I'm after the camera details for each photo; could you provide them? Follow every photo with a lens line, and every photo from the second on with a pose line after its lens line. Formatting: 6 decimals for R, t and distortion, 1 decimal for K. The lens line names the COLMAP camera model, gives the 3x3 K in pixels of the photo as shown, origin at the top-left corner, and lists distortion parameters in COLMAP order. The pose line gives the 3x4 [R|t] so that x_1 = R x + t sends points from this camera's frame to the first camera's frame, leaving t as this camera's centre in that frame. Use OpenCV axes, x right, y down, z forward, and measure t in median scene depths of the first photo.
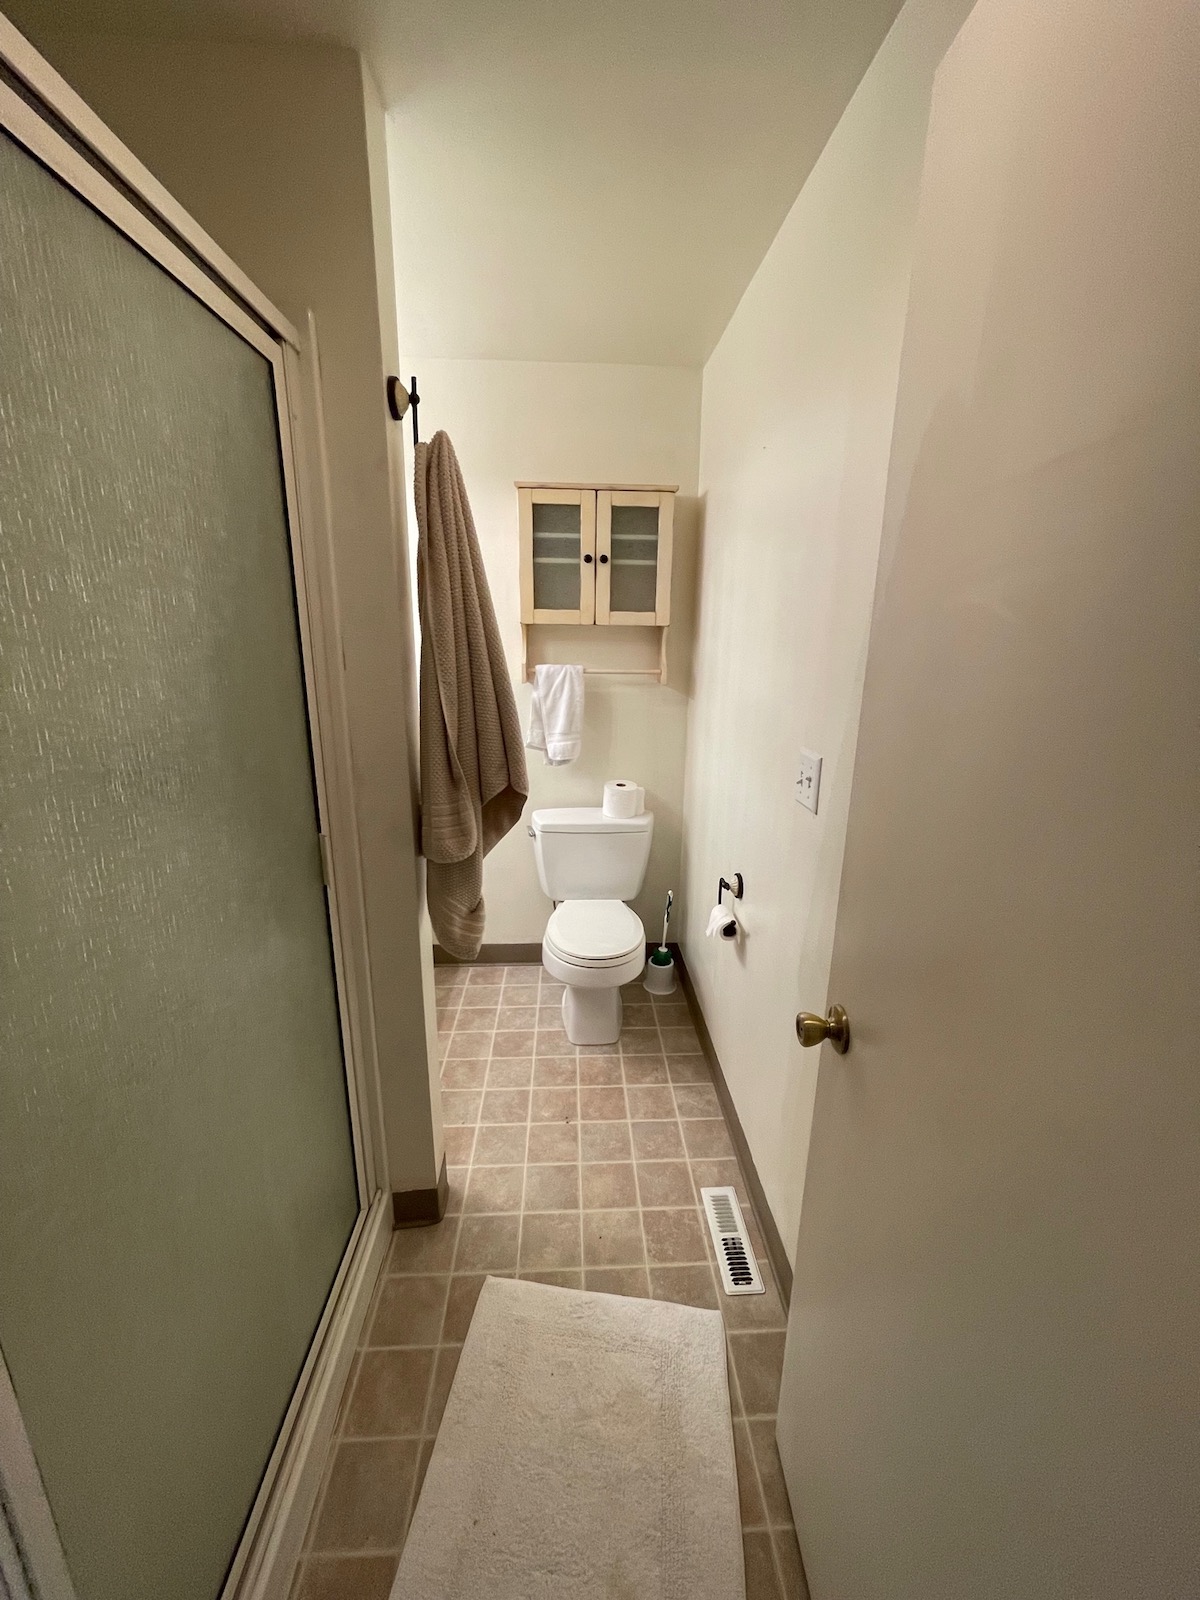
lens RADIAL K [[642.8, 0, 601.3], [0, 642.8, 799.0], [0, 0, 1]] dist [-0.000971, 0.000391]
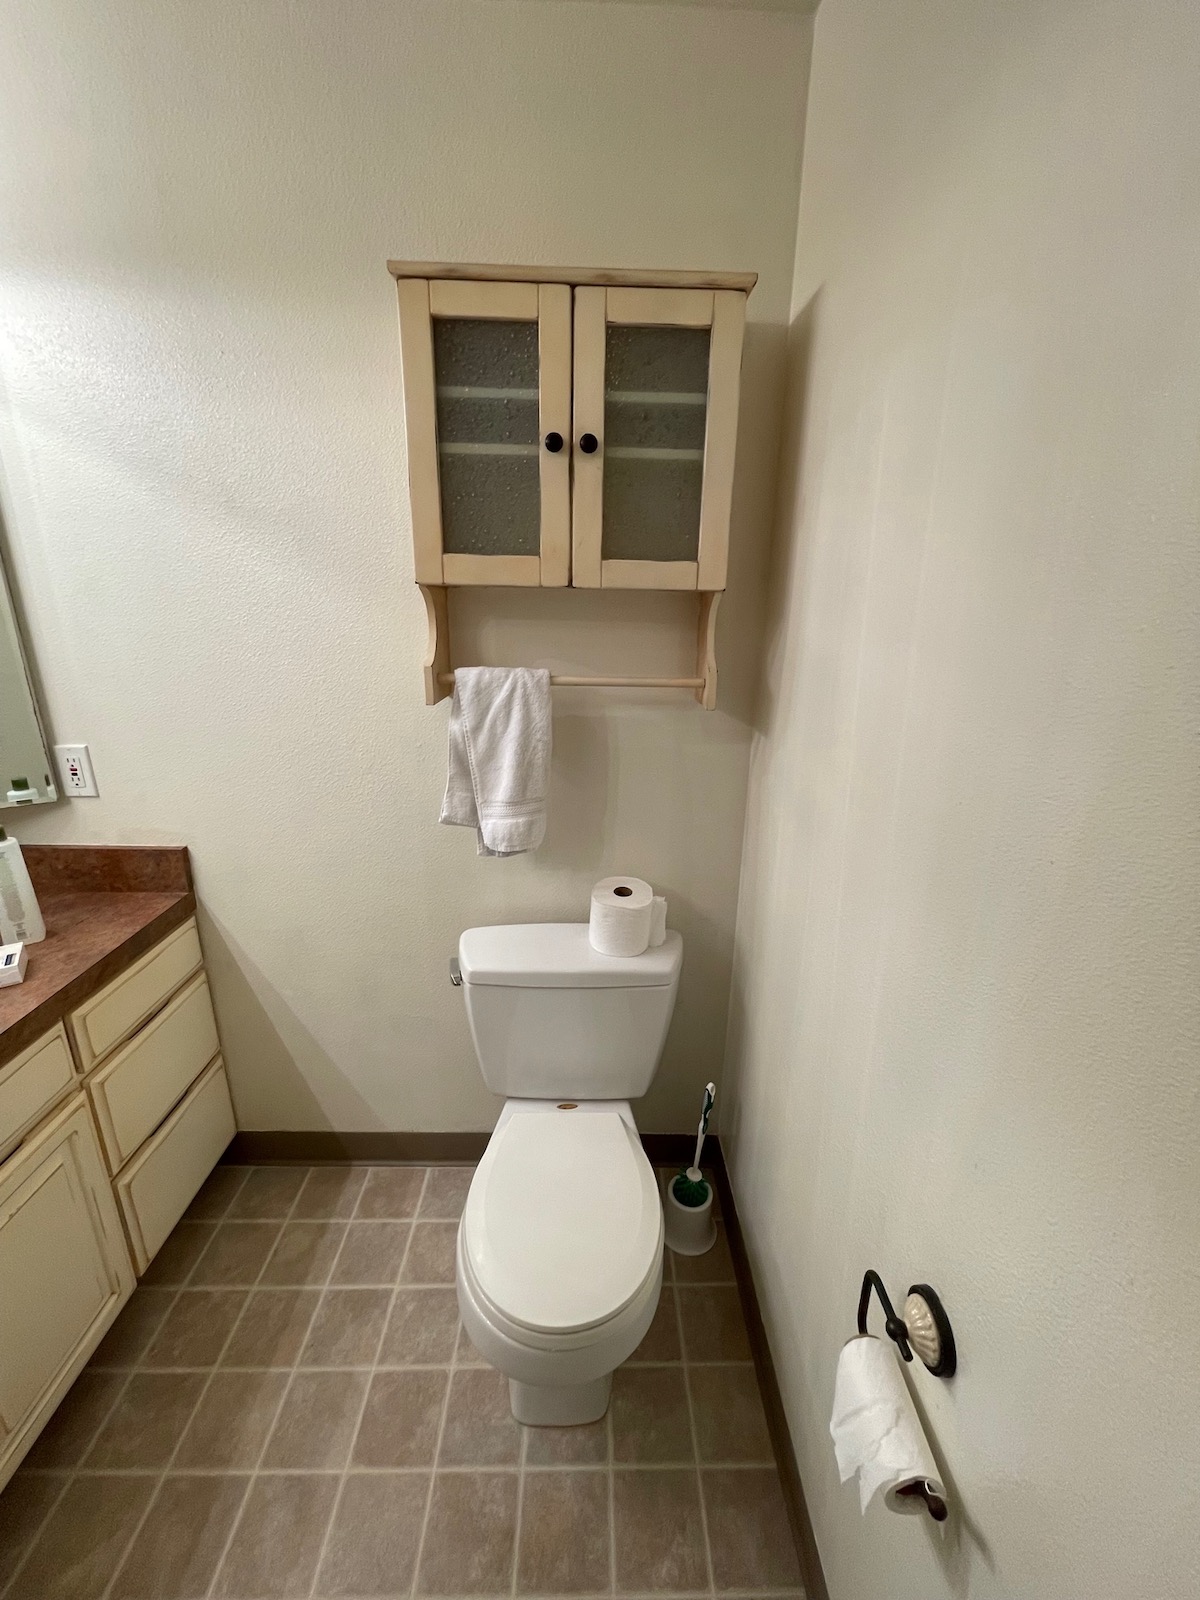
lens RADIAL K [[642.8, 0, 599.0], [0, 642.8, 796.5], [0, 0, 1]] dist [-0.000971, 0.000391]
pose [[0.999407, 0.014877, -0.031060, 0.028227], [-0.013618, 0.999093, 0.040339, -0.131273], [0.031632, -0.039892, 0.998703, 0.501735]]
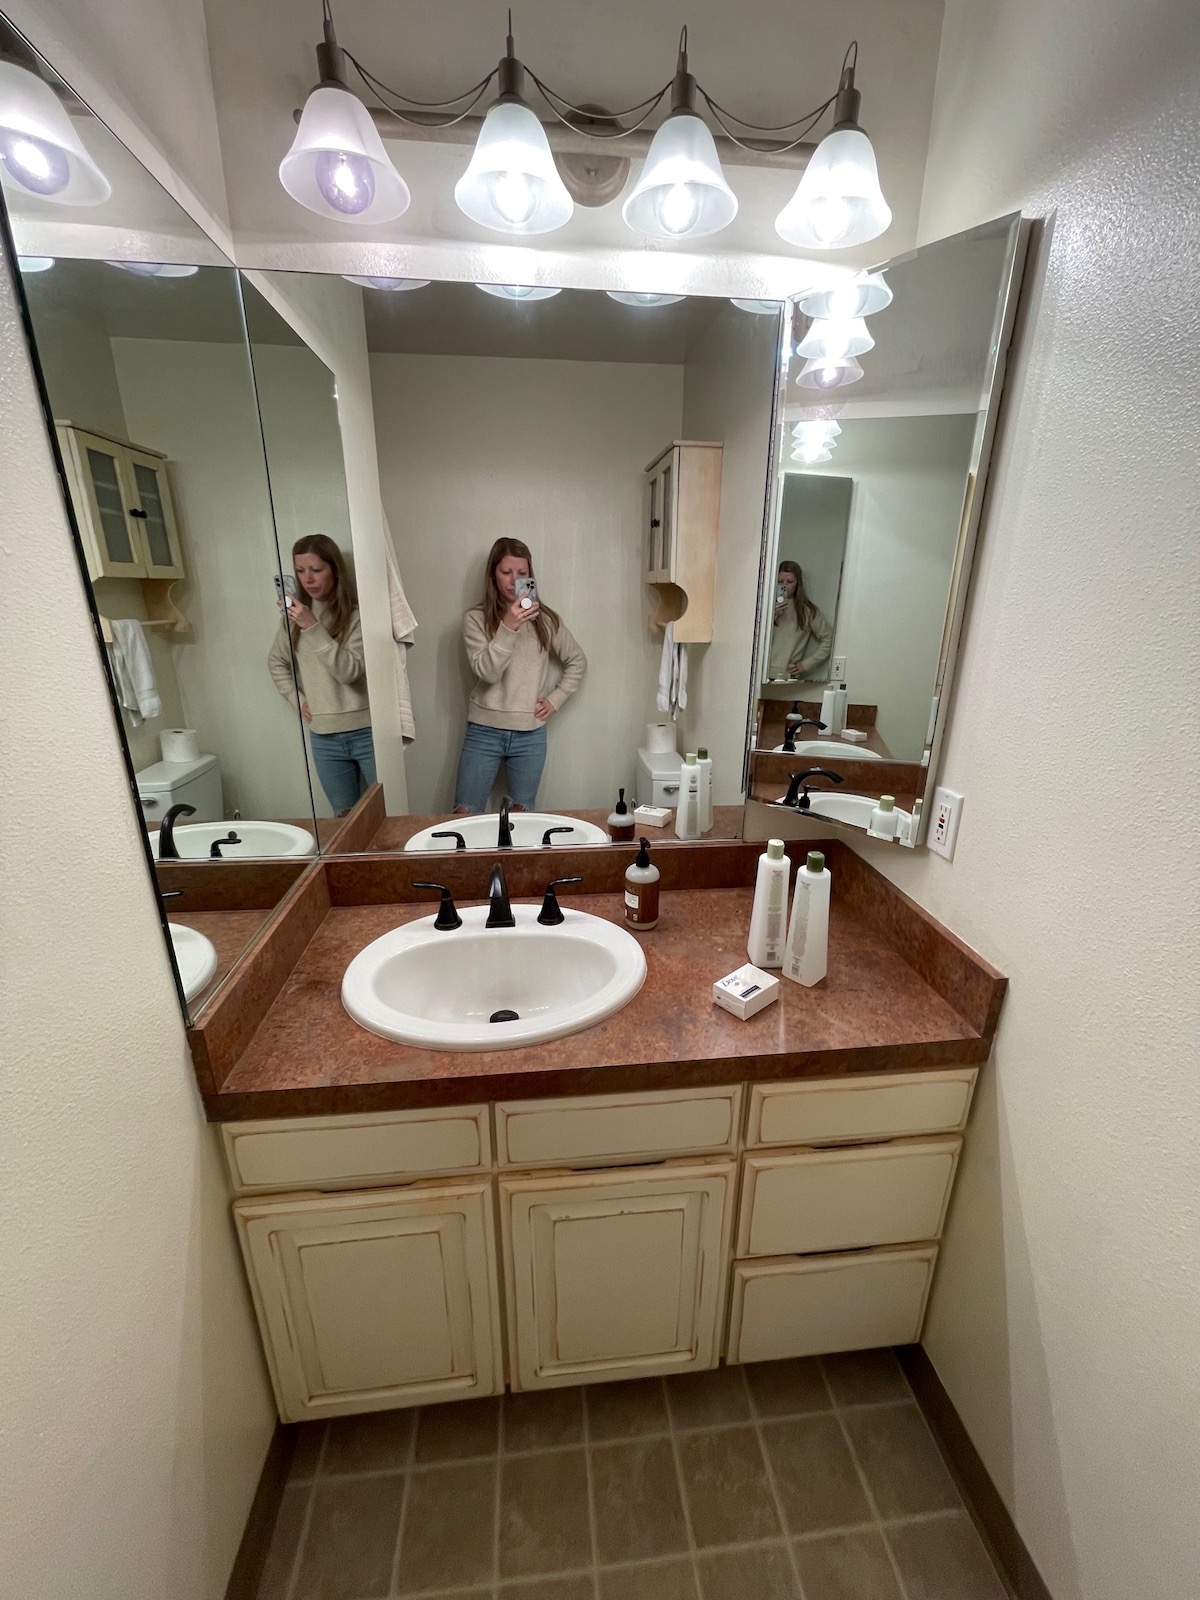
lens RADIAL K [[642.8, 0, 601.8], [0, 642.8, 797.1], [0, 0, 1]] dist [-0.000971, 0.000391]
pose [[0.055662, 0.297855, -0.952987, -0.045235], [-0.258212, 0.926291, 0.274430, -0.209669], [0.964483, 0.230798, 0.128470, 0.782796]]
